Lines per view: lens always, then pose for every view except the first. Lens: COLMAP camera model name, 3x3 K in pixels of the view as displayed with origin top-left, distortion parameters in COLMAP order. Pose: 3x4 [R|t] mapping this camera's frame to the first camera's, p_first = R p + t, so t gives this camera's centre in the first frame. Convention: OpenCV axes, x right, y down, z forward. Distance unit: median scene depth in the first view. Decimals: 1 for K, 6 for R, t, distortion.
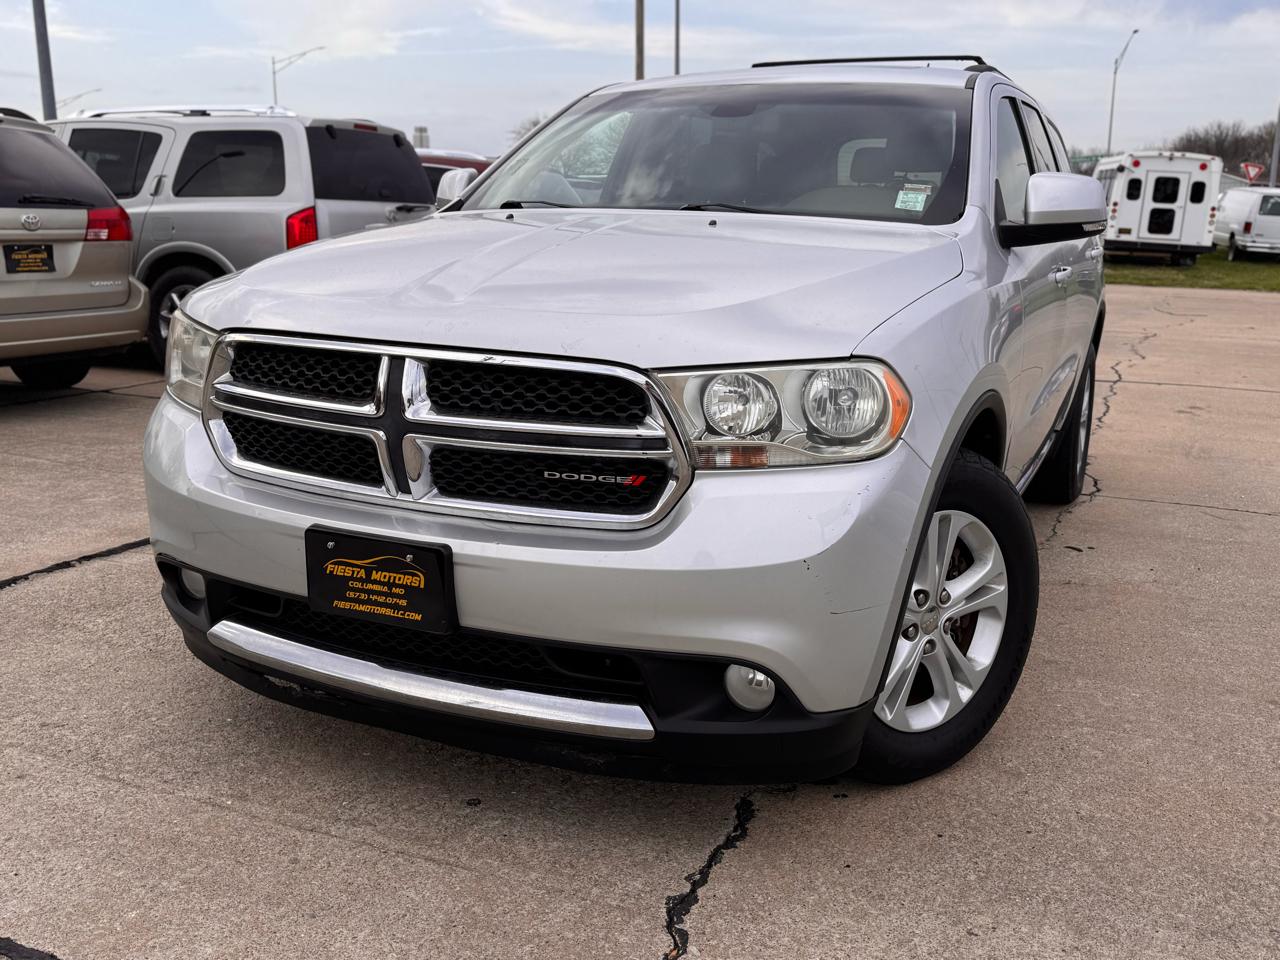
lens RADIAL K [[1182.9, 0, 638.1], [0, 1182.9, 483.7], [0, 0, 1]] dist [0.120262, -0.236808]
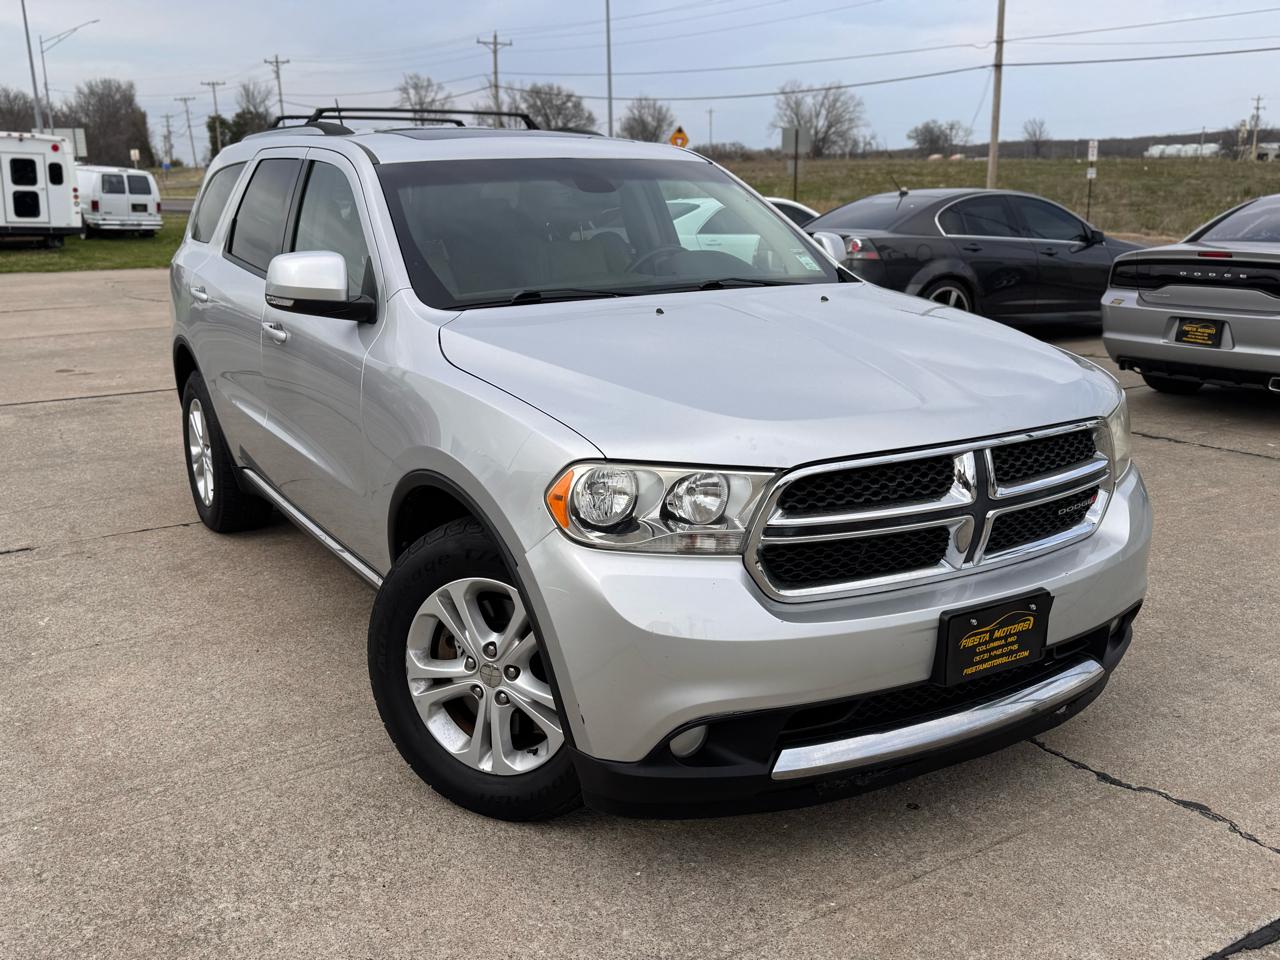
lens RADIAL K [[1182.9, 0, 638.1], [0, 1182.9, 483.7], [0, 0, 1]] dist [0.120262, -0.236808]
pose [[0.553035, -0.223171, 0.802712, -1.183528], [0.200860, 0.970753, 0.131506, -0.261461], [-0.808583, 0.088506, 0.581687, 0.516774]]
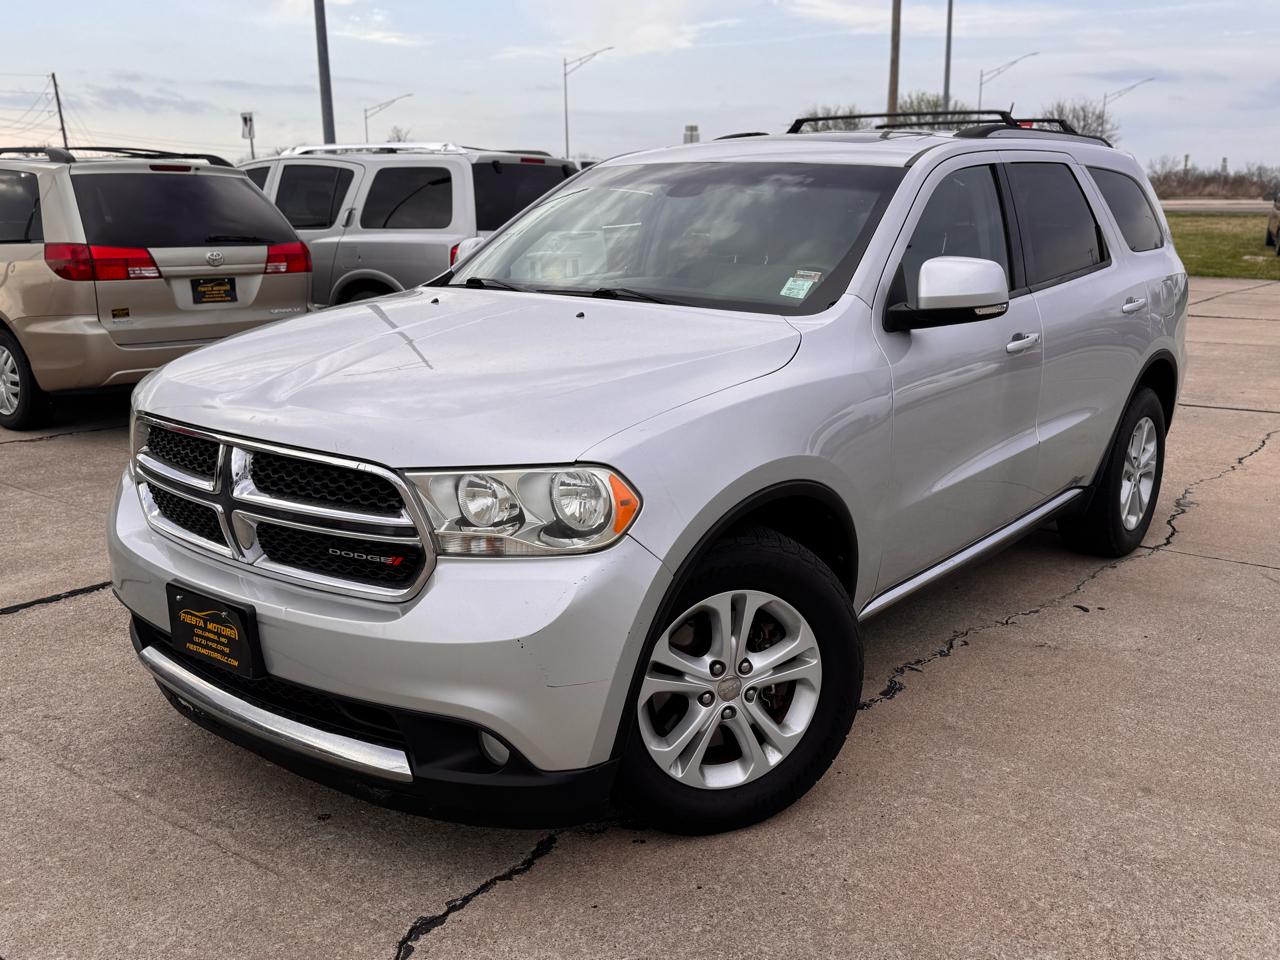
lens RADIAL K [[1180.4, 0, 652.8], [0, 1180.4, 496.4], [0, 0, 1]] dist [0.121777, -0.232652]
pose [[0.975806, 0.041397, -0.214684, 0.417424], [-0.037549, 0.999053, 0.021974, -0.085867], [0.215391, -0.013382, 0.976436, -0.074440]]
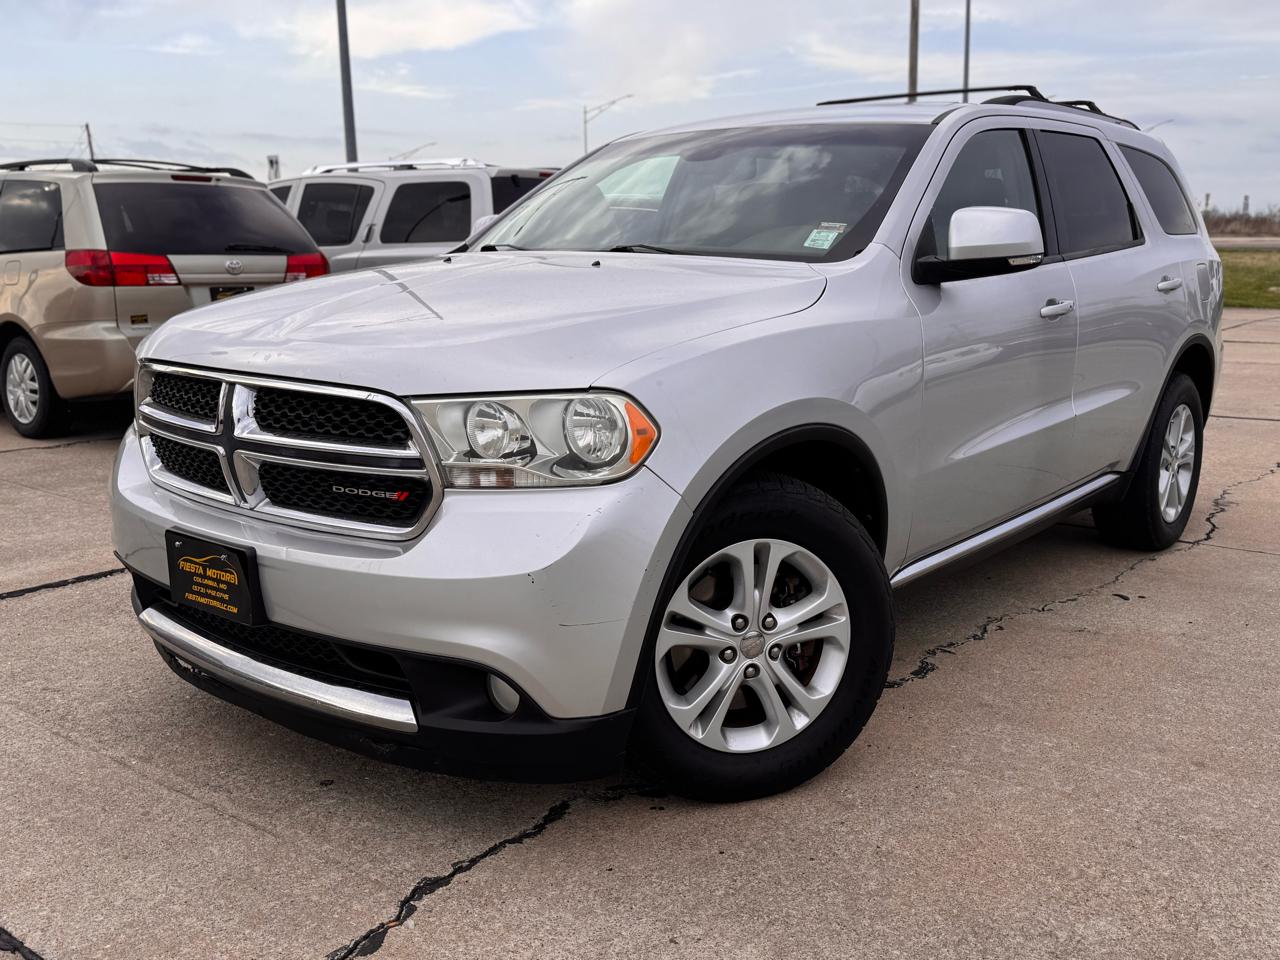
lens RADIAL K [[1182.9, 0, 638.1], [0, 1182.9, 483.7], [0, 0, 1]] dist [0.120262, -0.236808]
pose [[0.969352, 0.030520, -0.243773, 0.410002], [-0.037361, 0.999026, -0.023488, 0.002859], [0.242819, 0.031875, 0.969548, -0.024494]]
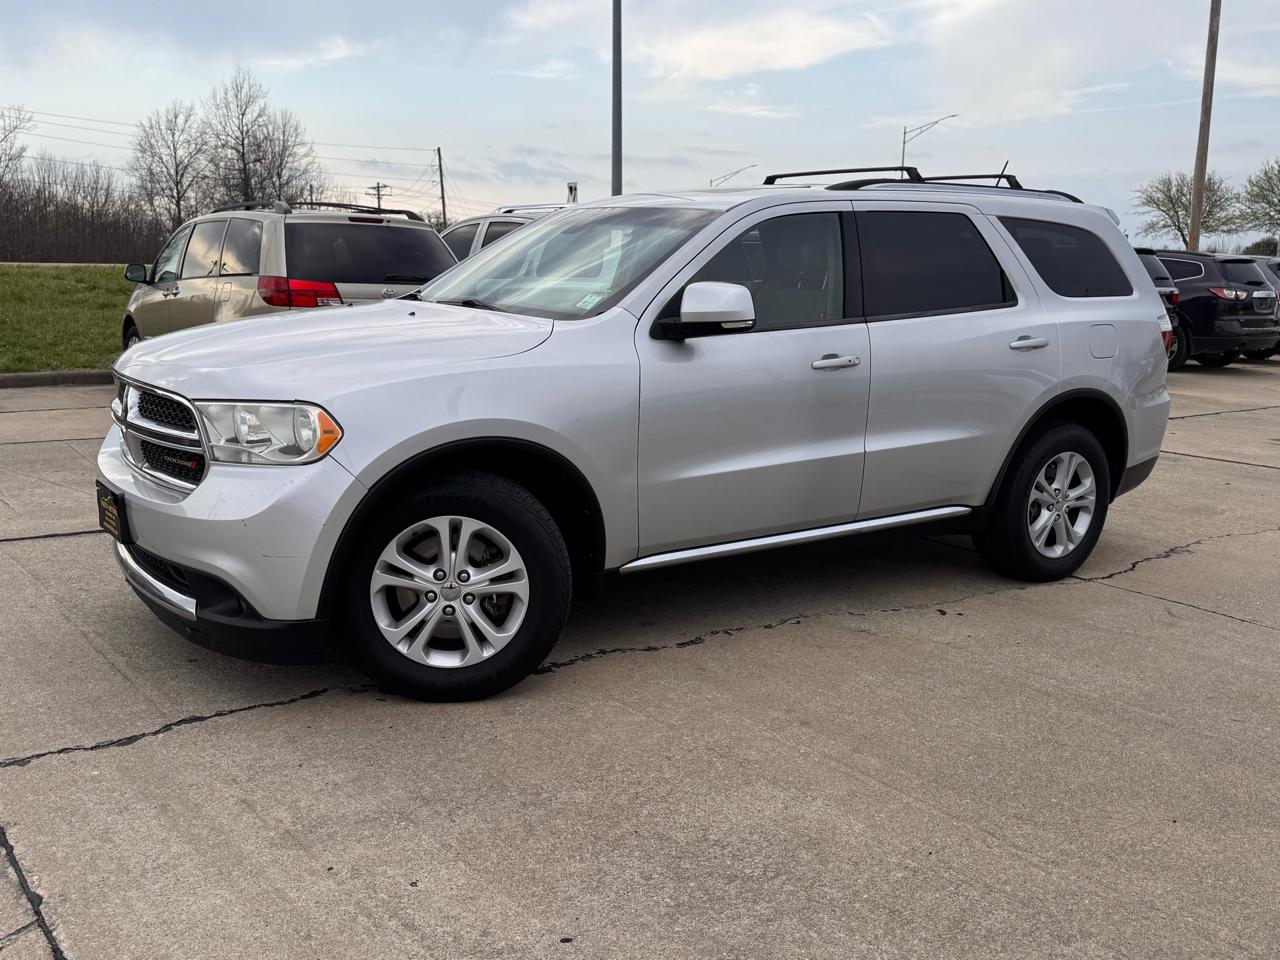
lens RADIAL K [[1174.1, 0, 639.5], [0, 1174.1, 503.7], [0, 0, 1]] dist [0.136090, -0.234397]
pose [[0.871026, 0.103134, -0.480289, 1.165256], [-0.118860, 0.992908, -0.002348, -0.016423], [0.476641, 0.059132, 0.877107, -0.159750]]
